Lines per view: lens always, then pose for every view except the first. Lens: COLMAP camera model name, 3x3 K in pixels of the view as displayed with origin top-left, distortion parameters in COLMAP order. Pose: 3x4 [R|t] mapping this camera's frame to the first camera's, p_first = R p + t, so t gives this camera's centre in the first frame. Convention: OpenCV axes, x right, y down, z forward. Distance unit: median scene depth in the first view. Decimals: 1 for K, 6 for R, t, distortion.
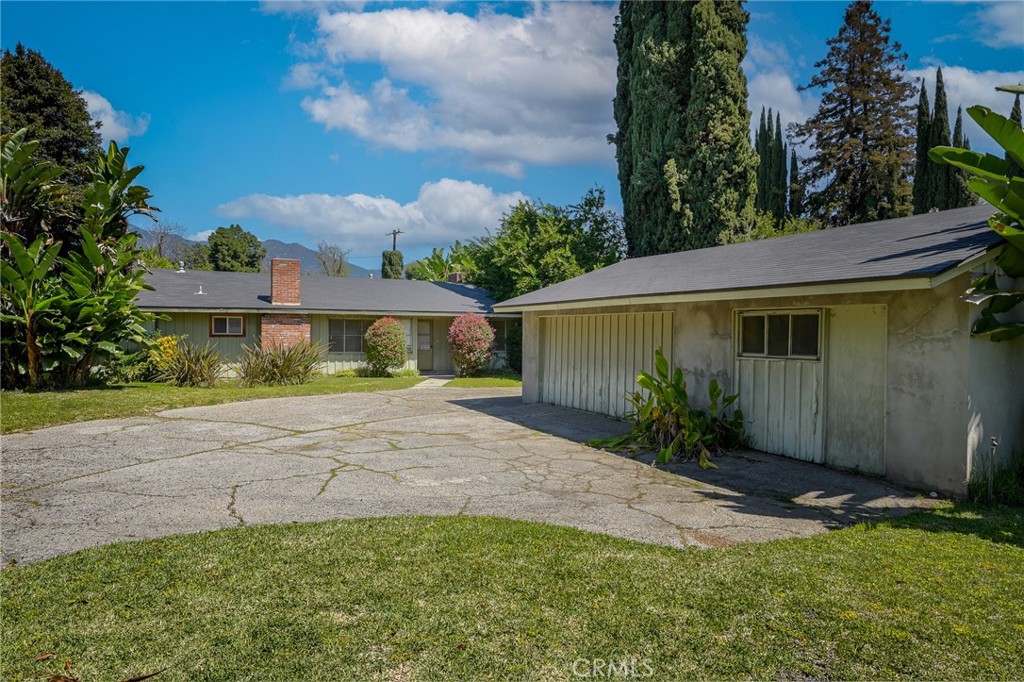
lens RADIAL K [[632.6, 0, 512.0], [0, 632.6, 341.0], [0, 0, 1]] dist [0.000381, 0.000480]
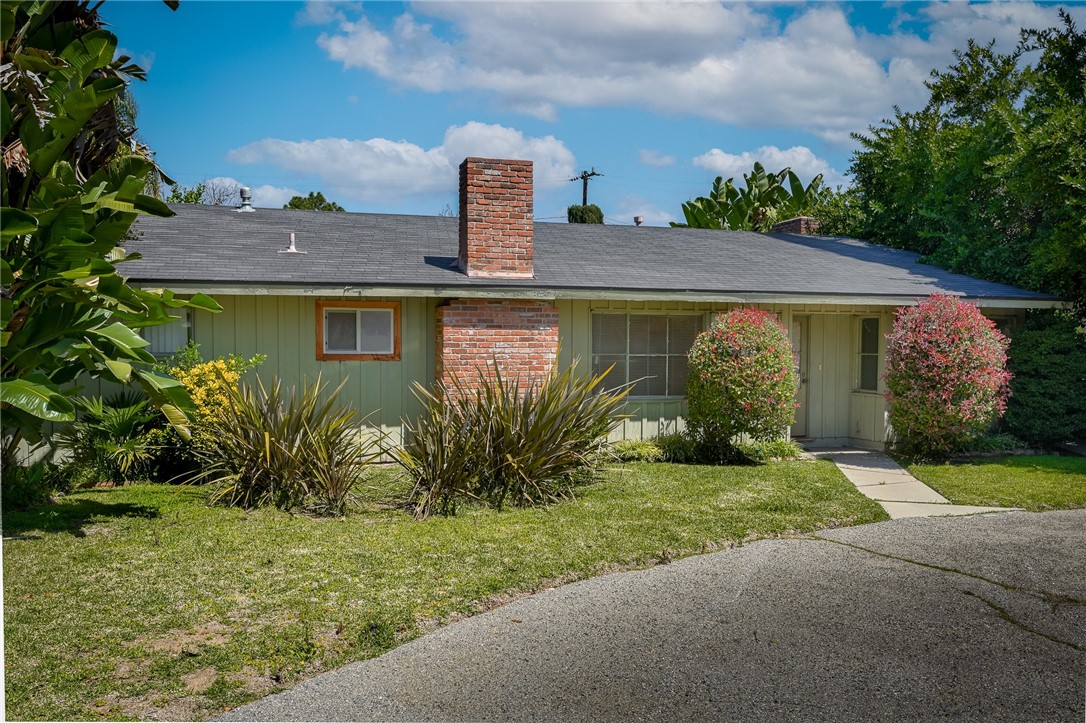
lens RADIAL K [[884.6, 0, 532.3], [0, 884.6, 402.9], [0, 0, 1]] dist [-0.003488, 0.000679]
pose [[0.985877, 0.006788, -0.167332, -0.251417], [0.001360, 0.998821, 0.048531, -0.006420], [0.167464, -0.048073, 0.984705, 0.475539]]
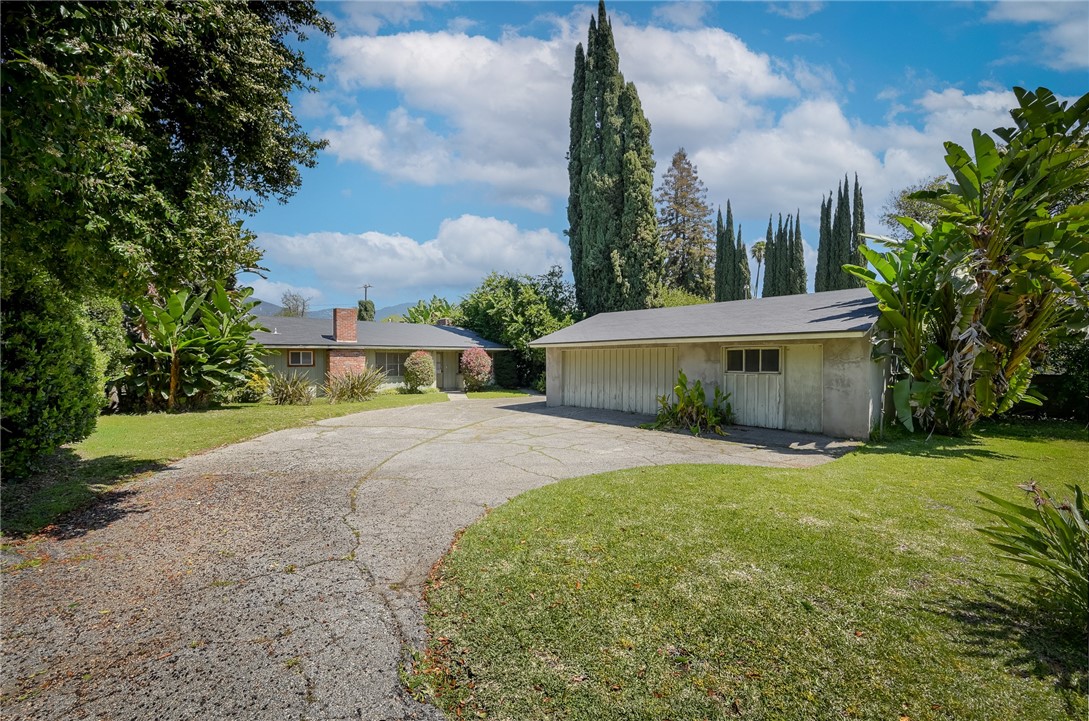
lens RADIAL K [[452.3, 0, 542.9], [0, 452.3, 365.3], [0, 0, 1]] dist [0.000430, 0.000005]
pose [[0.964162, -0.014522, 0.264916, -0.215613], [0.014871, 0.999889, 0.000688, -0.002448], [-0.264897, 0.003276, 0.964271, -0.038717]]
